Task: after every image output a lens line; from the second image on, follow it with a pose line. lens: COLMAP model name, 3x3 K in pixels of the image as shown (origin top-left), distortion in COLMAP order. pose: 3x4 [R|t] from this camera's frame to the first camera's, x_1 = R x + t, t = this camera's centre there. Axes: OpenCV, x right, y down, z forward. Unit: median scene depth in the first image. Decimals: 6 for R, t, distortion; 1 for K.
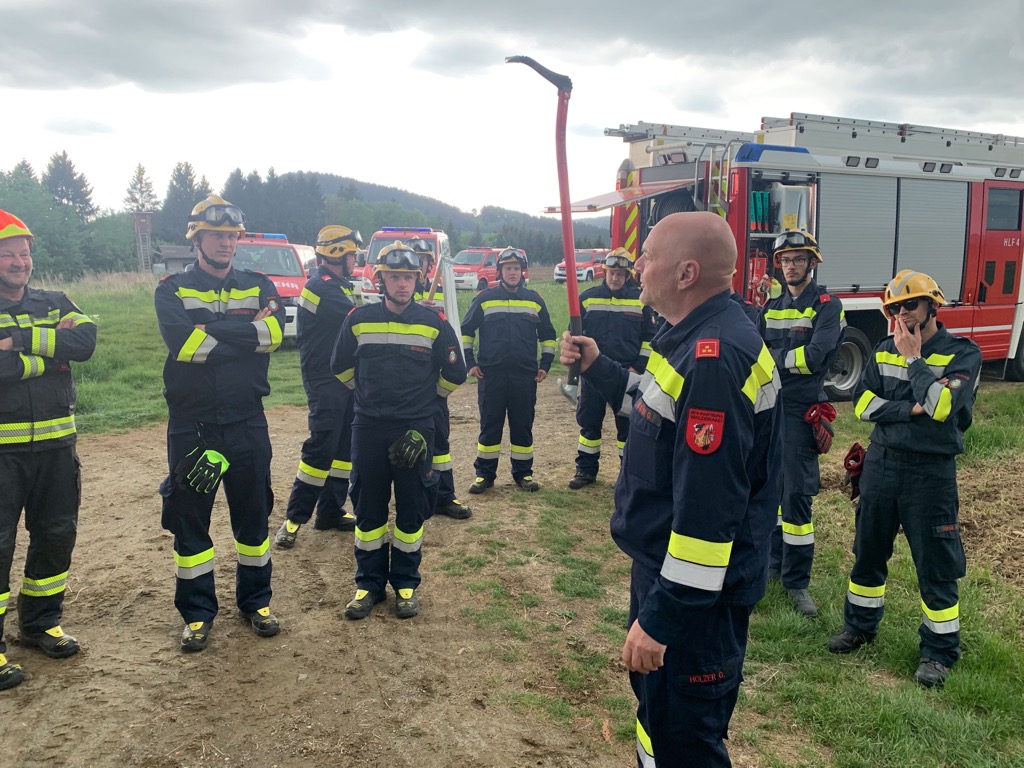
lens RADIAL K [[848.9, 0, 514.9], [0, 848.9, 382.2], [0, 0, 1]] dist [0.017038, -0.006494]
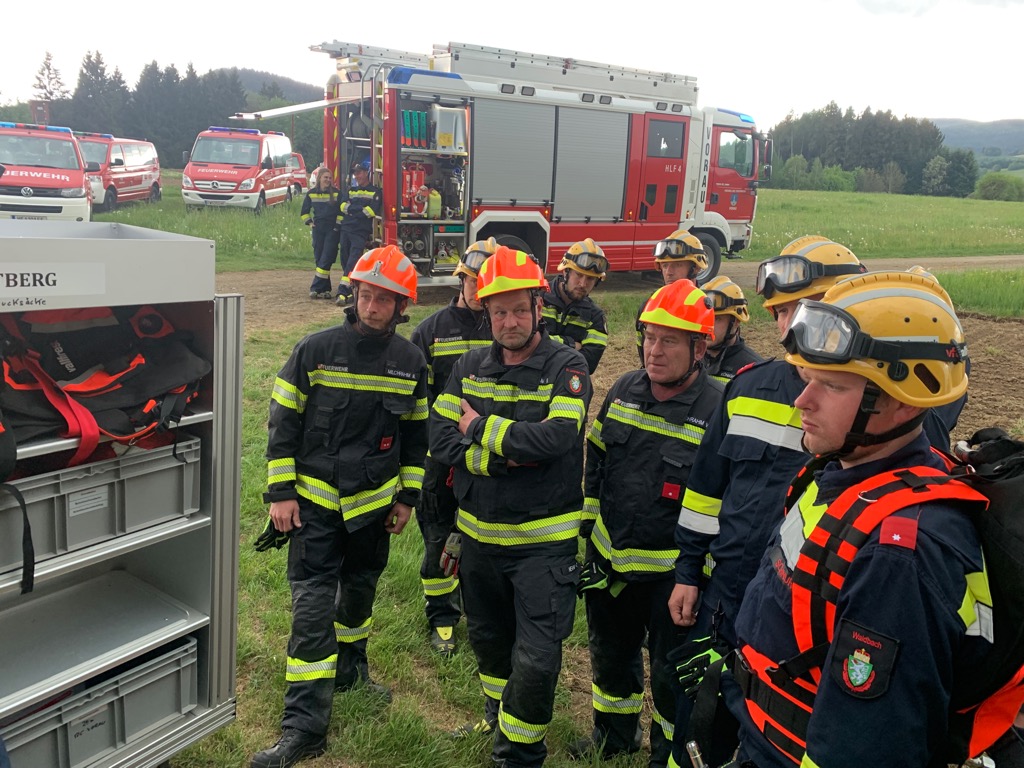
lens RADIAL K [[787.6, 0, 517.0], [0, 787.6, 375.7], [0, 0, 1]] dist [0.033691, -0.015936]
pose [[0.994581, 0.019914, 0.102044, 0.273638], [-0.031108, 0.993521, 0.109306, 0.007877], [-0.099206, -0.111888, 0.988756, -0.091240]]
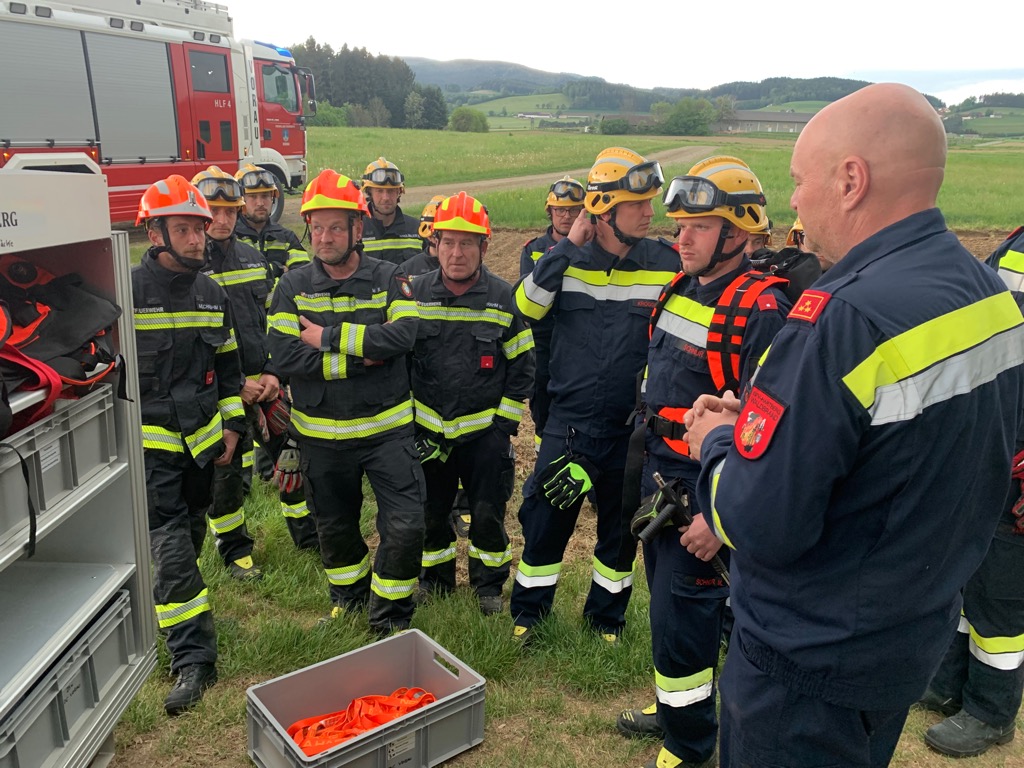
lens RADIAL K [[787.6, 0, 516.0], [0, 787.6, 383.8], [0, 0, 1]] dist [0.033691, -0.015936]
pose [[0.769921, -0.183315, 0.611243, 0.176095], [0.072016, 0.976692, 0.202204, 0.015532], [-0.634063, -0.111662, 0.765177, -0.099742]]
